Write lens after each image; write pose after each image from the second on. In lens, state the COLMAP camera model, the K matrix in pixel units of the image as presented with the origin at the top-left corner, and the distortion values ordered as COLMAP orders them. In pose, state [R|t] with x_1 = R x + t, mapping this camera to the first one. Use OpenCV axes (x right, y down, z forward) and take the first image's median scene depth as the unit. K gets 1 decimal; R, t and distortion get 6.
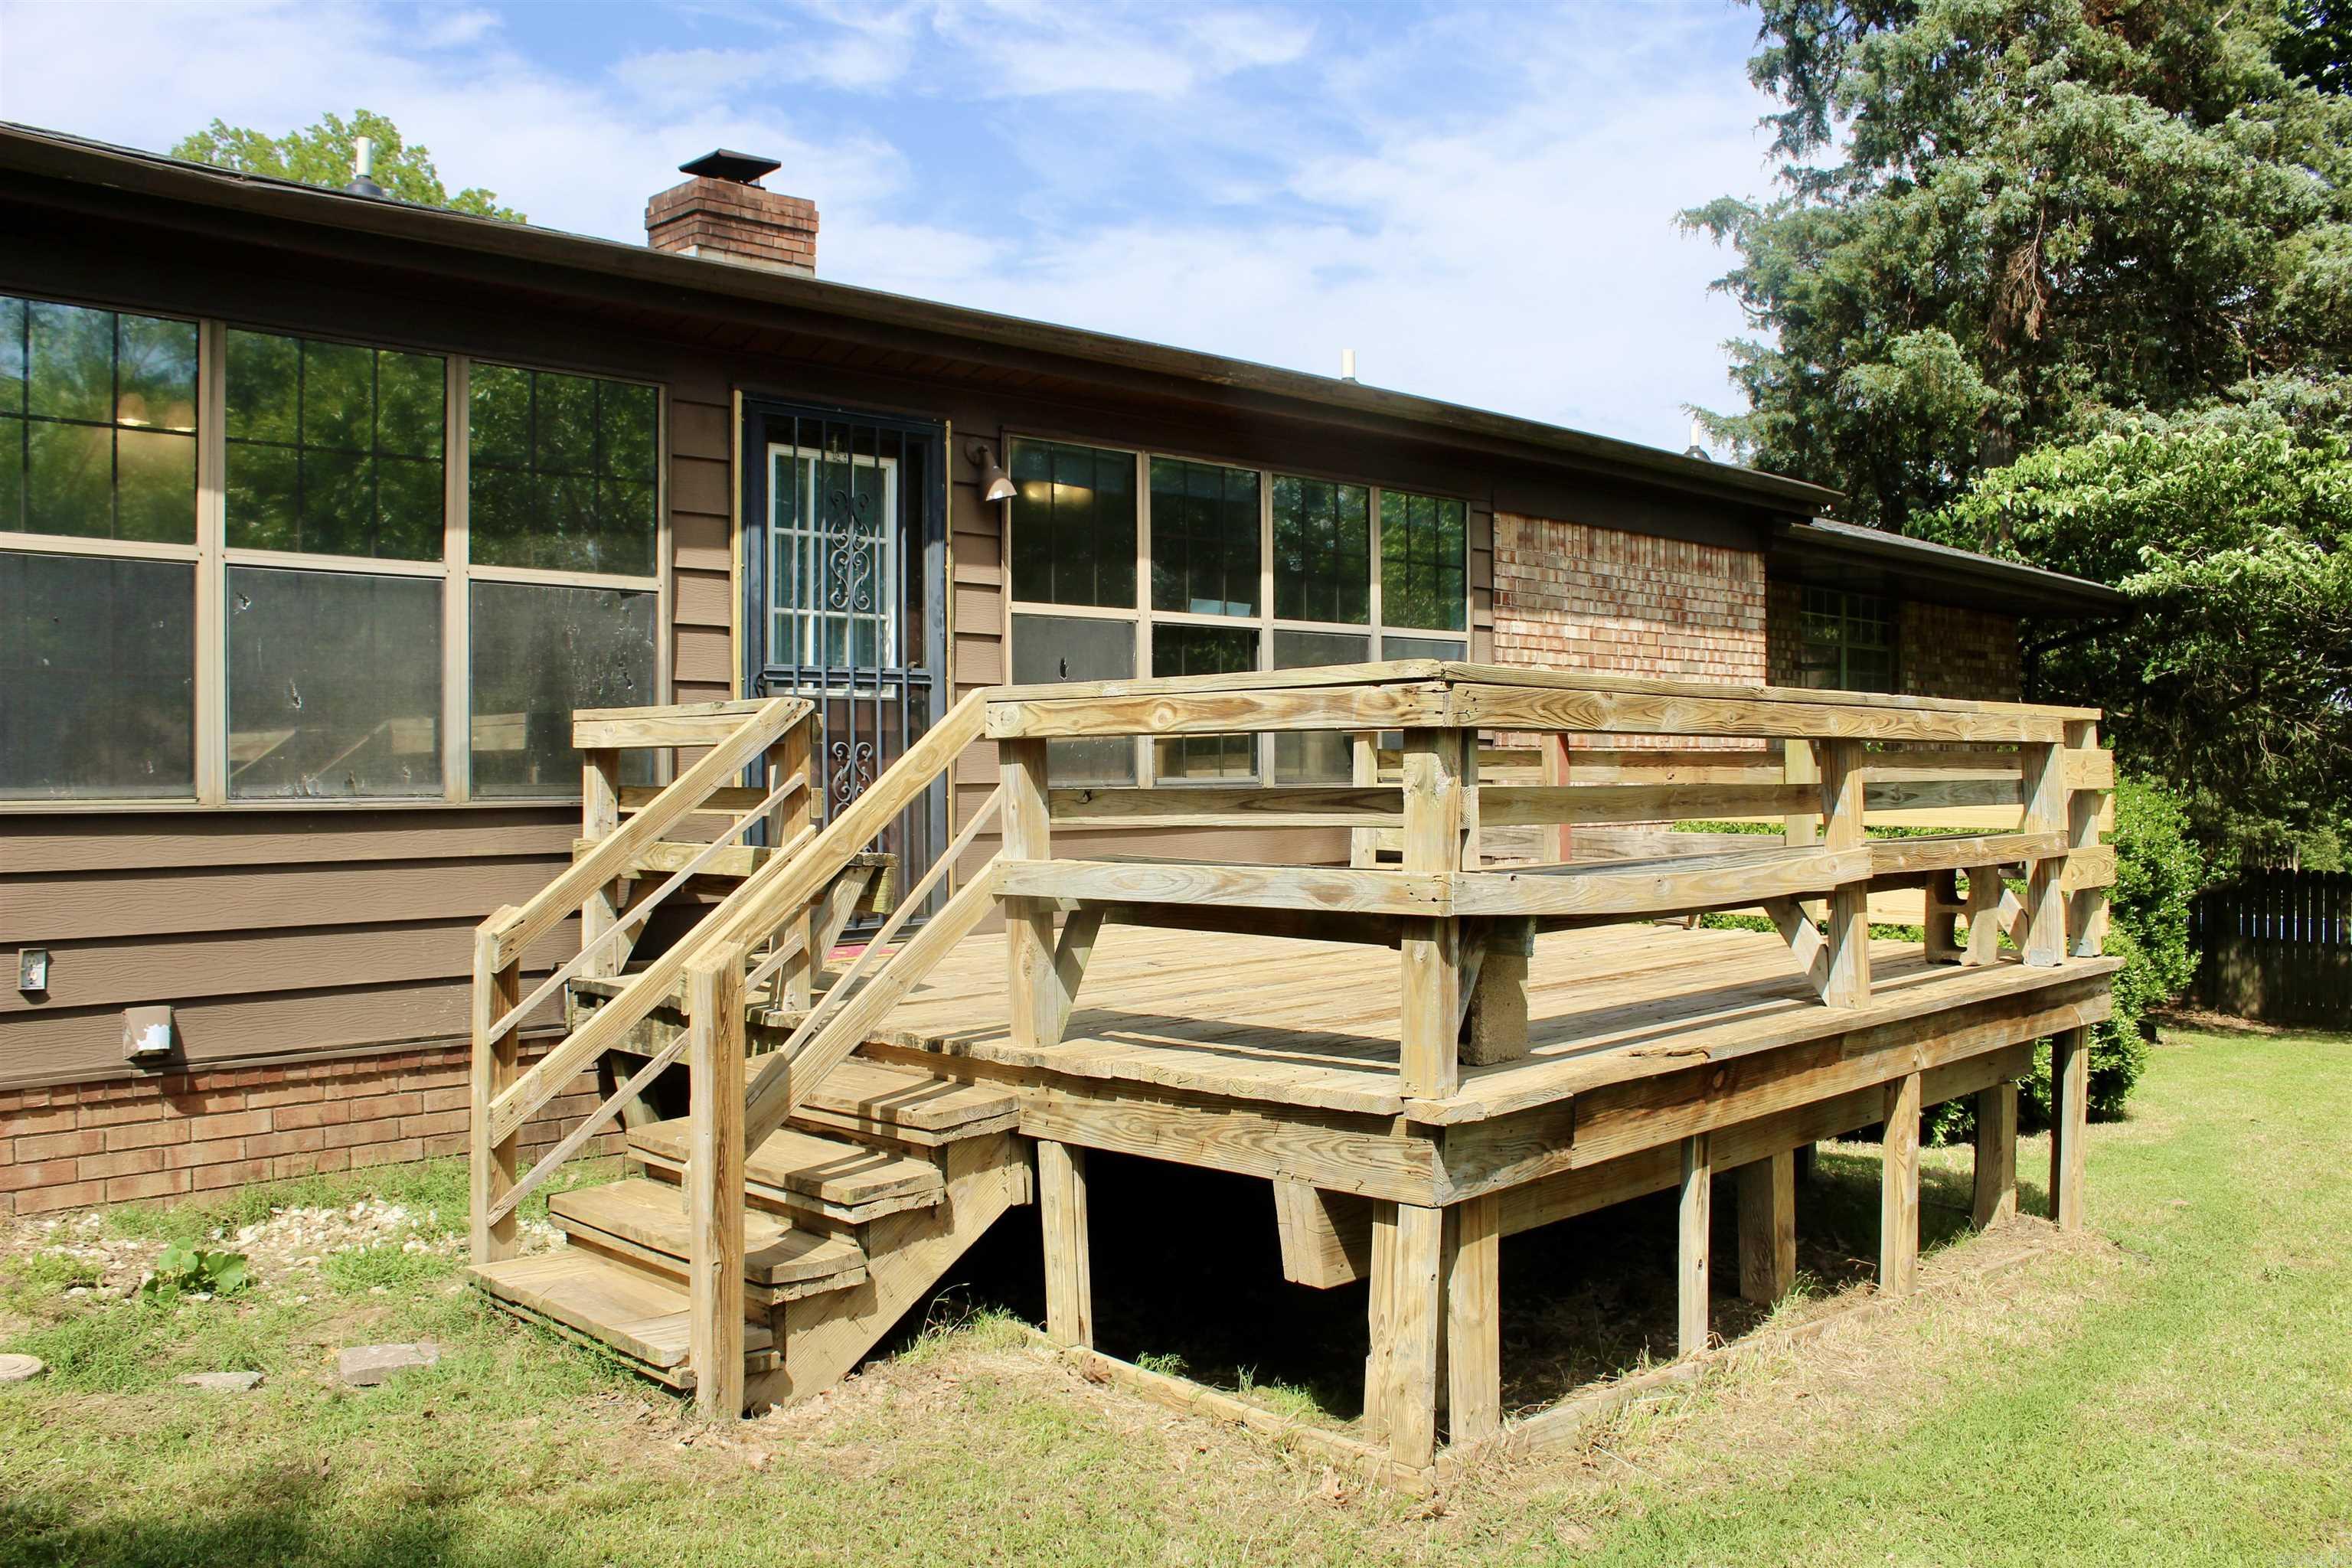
lens RADIAL K [[2009.8, 0, 1176.0], [0, 2009.8, 784.0], [0, 0, 1]] dist [-0.183745, 0.187006]
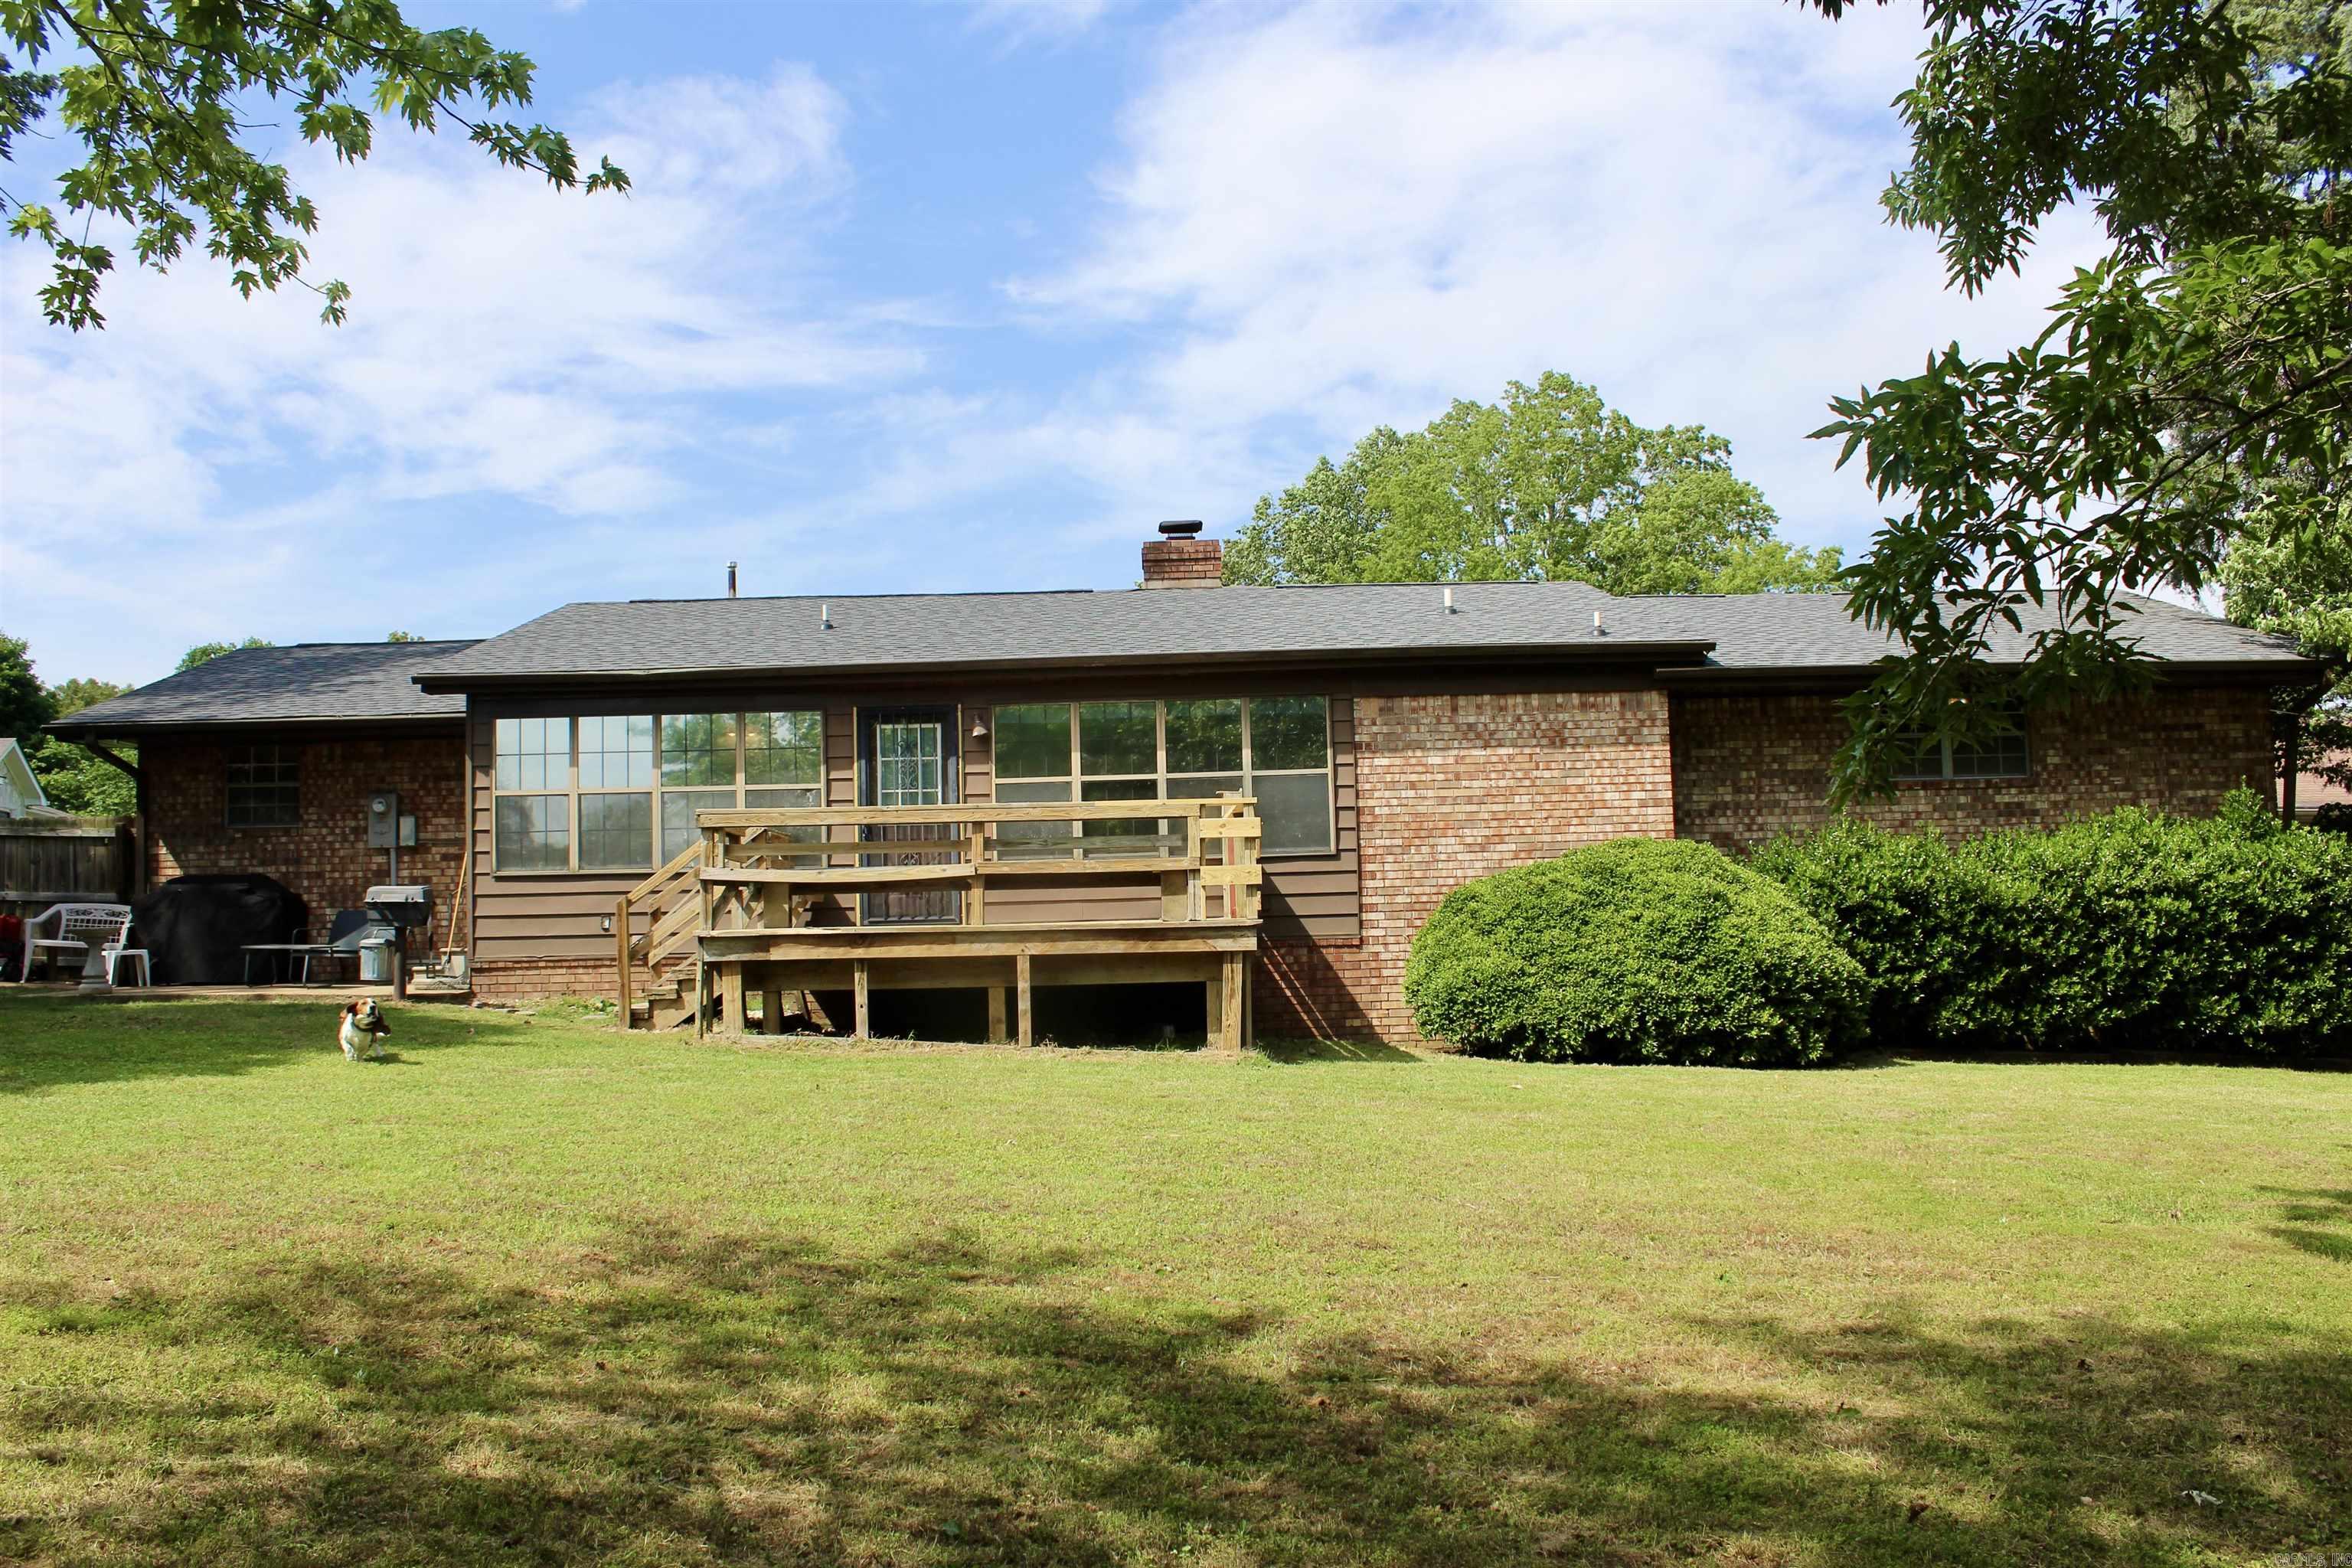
lens RADIAL K [[2009.8, 0, 1176.0], [0, 2009.8, 784.0], [0, 0, 1]] dist [-0.183745, 0.187006]
pose [[0.686486, -0.086906, -0.721931, 1.307822], [0.014373, 0.994260, -0.106021, 0.122340], [0.727001, 0.062405, 0.683795, -0.311298]]
